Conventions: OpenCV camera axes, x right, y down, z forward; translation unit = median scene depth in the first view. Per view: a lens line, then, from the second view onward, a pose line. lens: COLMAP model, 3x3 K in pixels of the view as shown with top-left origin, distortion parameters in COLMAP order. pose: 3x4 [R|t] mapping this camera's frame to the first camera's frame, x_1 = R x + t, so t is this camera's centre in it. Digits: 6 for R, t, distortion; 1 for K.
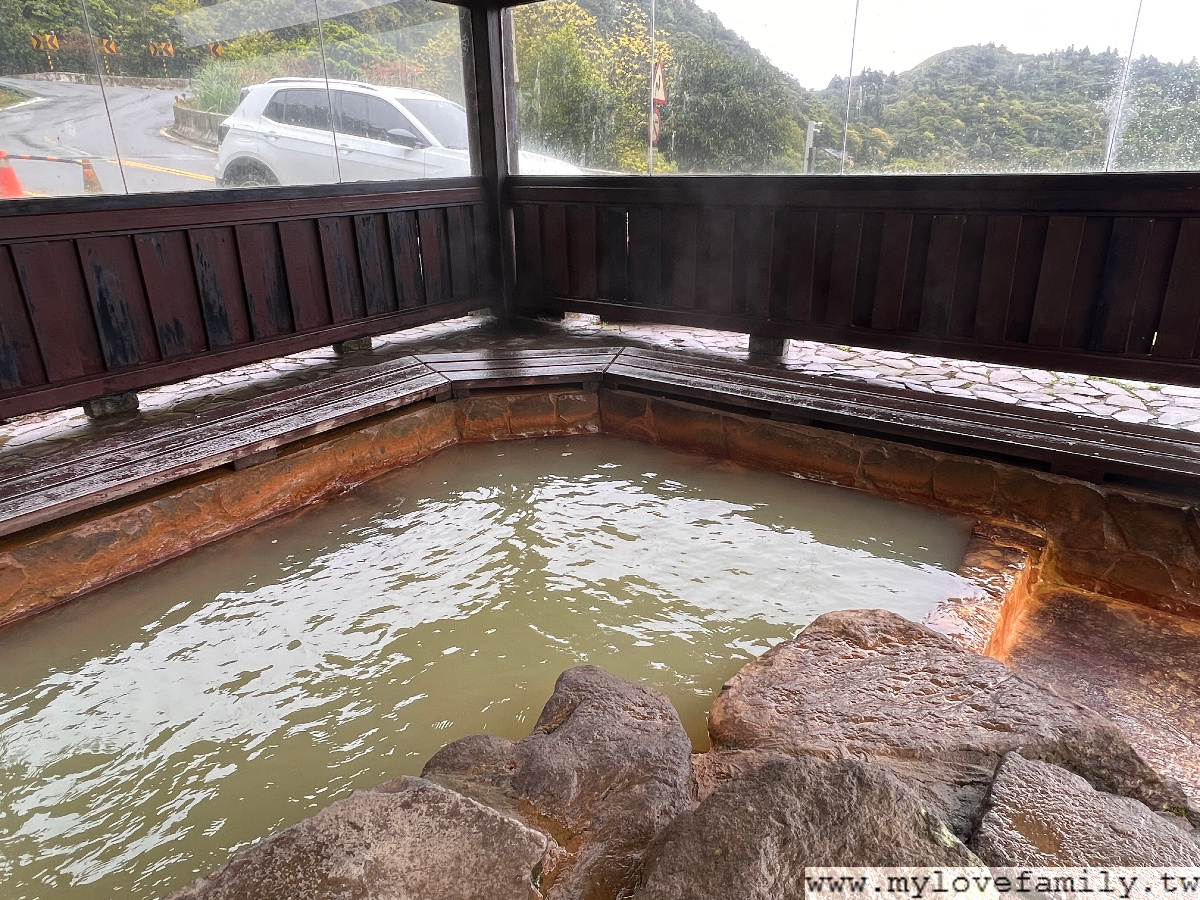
lens RADIAL K [[745.4, 0, 600.0], [0, 745.4, 450.0], [0, 0, 1]] dist [0.003134, -0.001584]
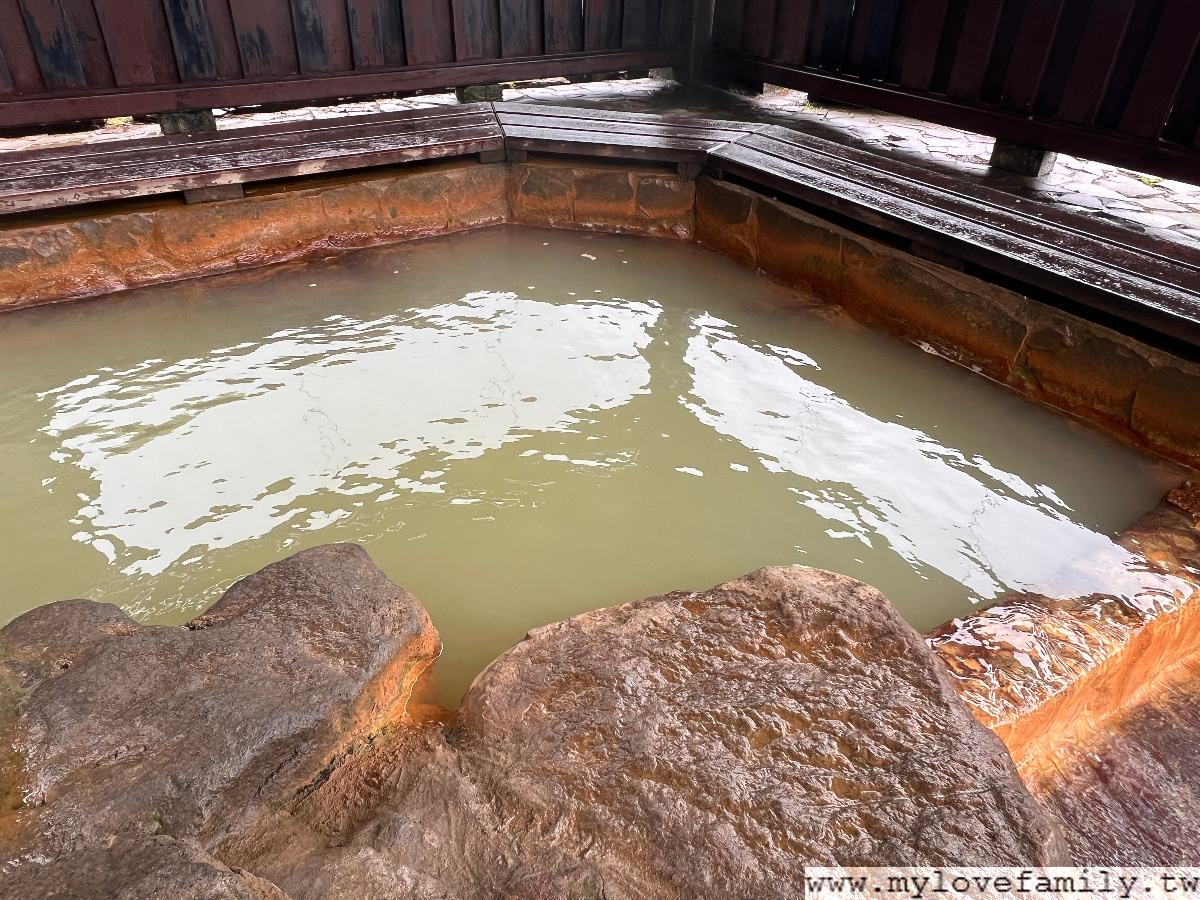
lens RADIAL K [[811.2, 0, 600.0], [0, 811.2, 450.0], [0, 0, 1]] dist [-0.000824, 0.000438]
pose [[0.932351, 0.231473, -0.277744, 0.195994], [-0.165874, 0.956428, 0.240273, -0.002355], [0.321259, -0.177948, 0.930122, 0.215391]]
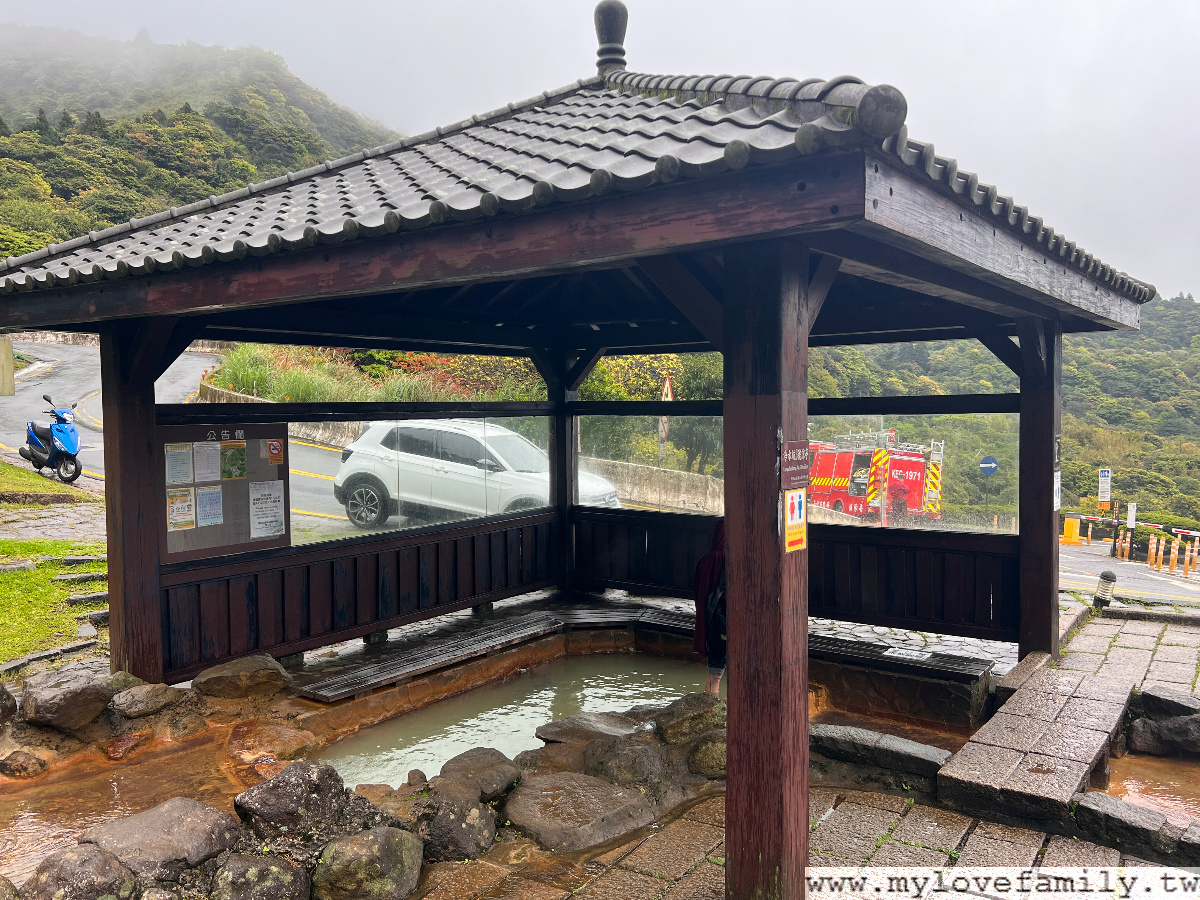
lens RADIAL K [[910.9, 0, 600.0], [0, 910.9, 450.0], [0, 0, 1]] dist [0.061900, 0.000110]
pose [[0.999944, 0.009914, -0.003696, -0.096990], [-0.010576, 0.947274, -0.320250, 0.266448], [0.000327, 0.320271, 0.947326, -1.583561]]
